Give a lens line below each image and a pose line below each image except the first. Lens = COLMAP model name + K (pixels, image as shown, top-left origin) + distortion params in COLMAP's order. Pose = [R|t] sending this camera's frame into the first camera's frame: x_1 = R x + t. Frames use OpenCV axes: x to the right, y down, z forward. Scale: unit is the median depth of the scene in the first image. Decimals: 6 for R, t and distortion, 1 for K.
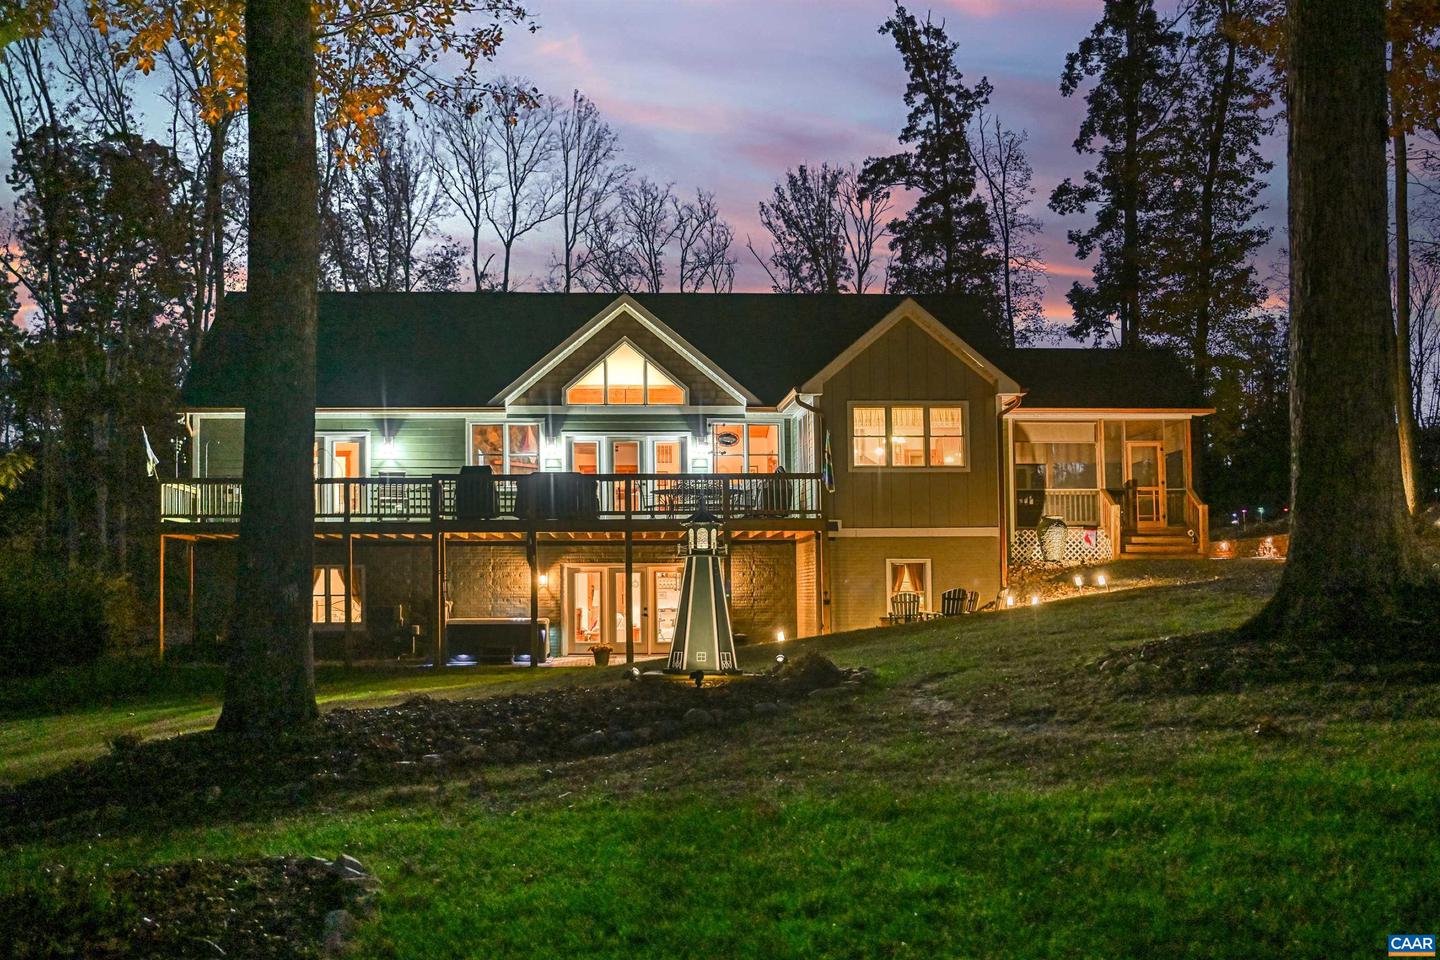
lens RADIAL K [[1315.9, 0, 631.4], [0, 1315.9, 542.3], [0, 0, 1]] dist [-0.050401, 0.000000]
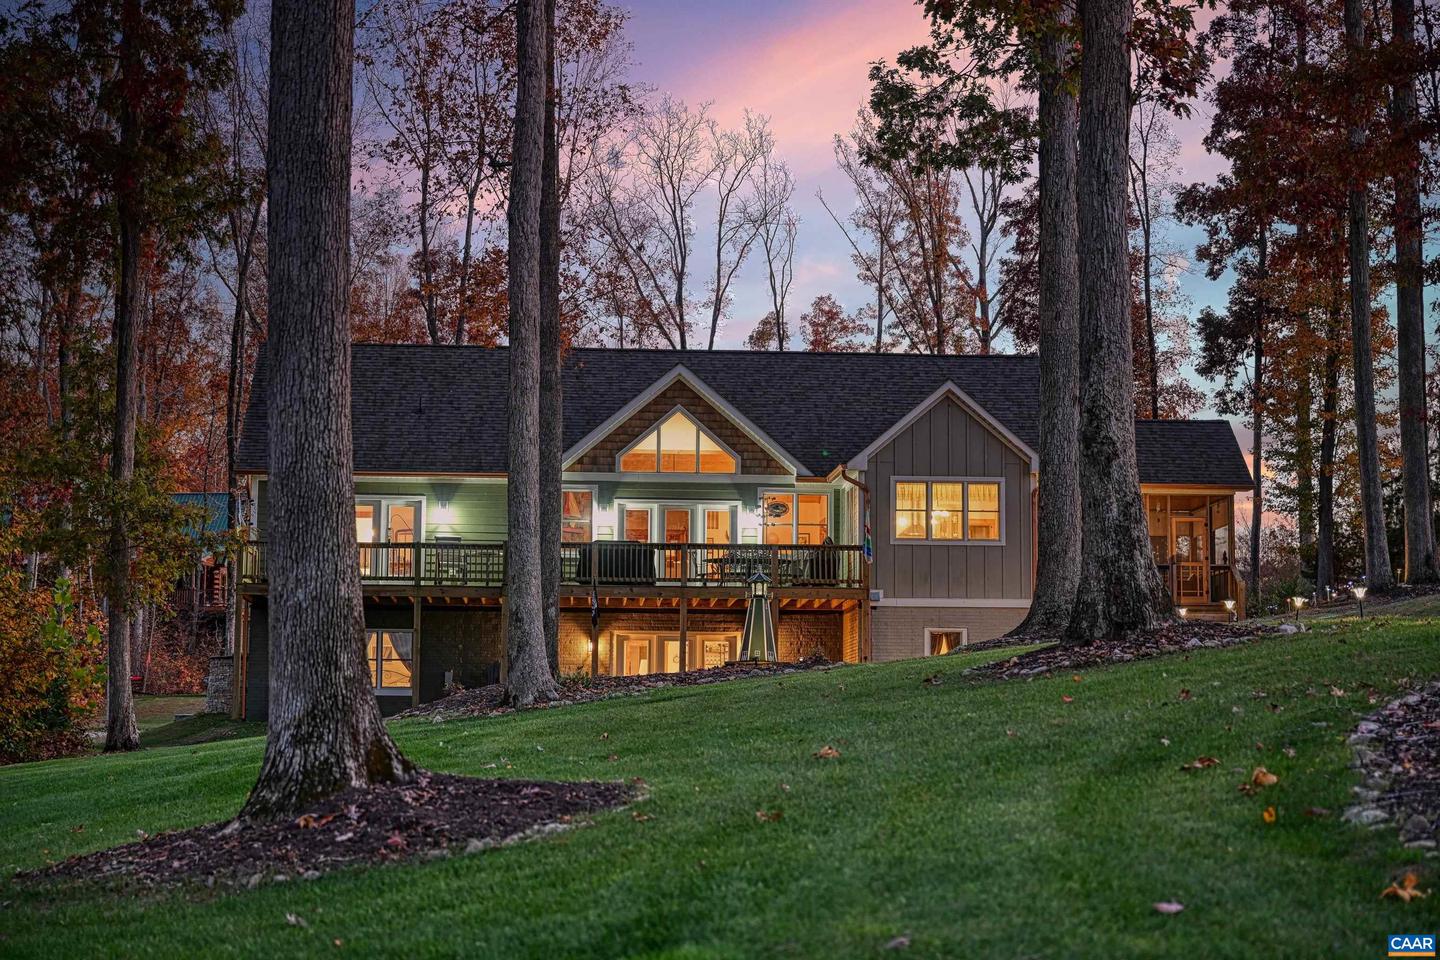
lens RADIAL K [[2610.1, 0, 705.7], [0, 2610.1, 470.0], [0, 0, 1]] dist [0.011533, 0.000000]
pose [[0.999081, 0.015076, 0.040119, -0.055325], [-0.012380, 0.997701, -0.066624, 0.022939], [-0.041032, 0.066066, 0.996971, -0.878506]]
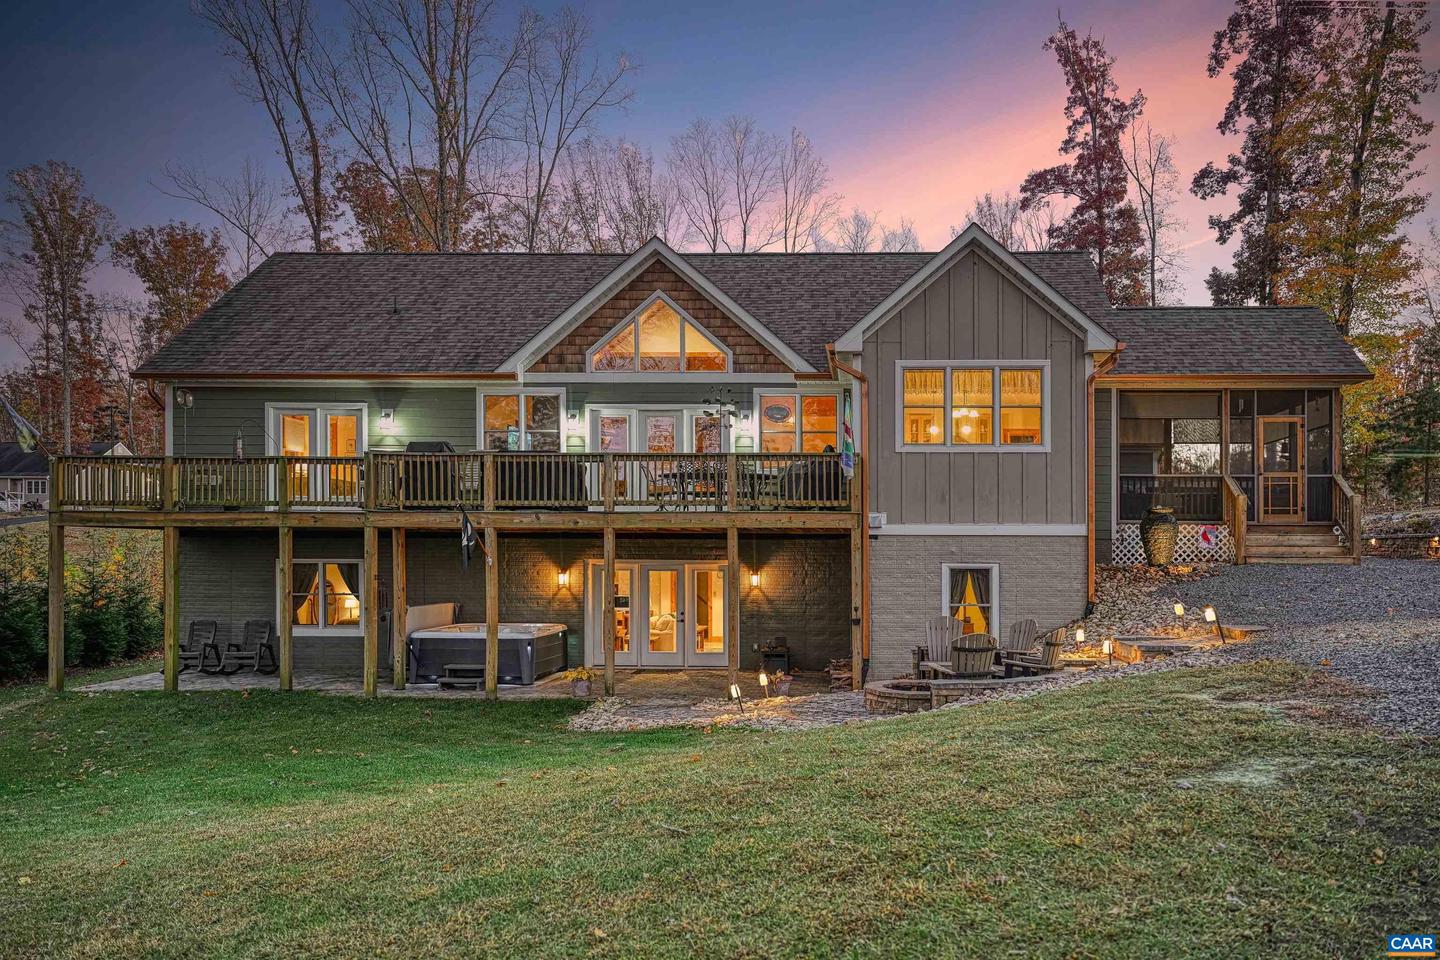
lens RADIAL K [[943.7, 0, 870.8], [0, 943.7, 553.7], [0, 0, 1]] dist [0.023170, -0.006624]
pose [[0.999585, 0.005997, -0.028173, 0.133218], [-0.004632, 0.998824, 0.048271, -0.015927], [0.028430, -0.048121, 0.998437, 0.344199]]
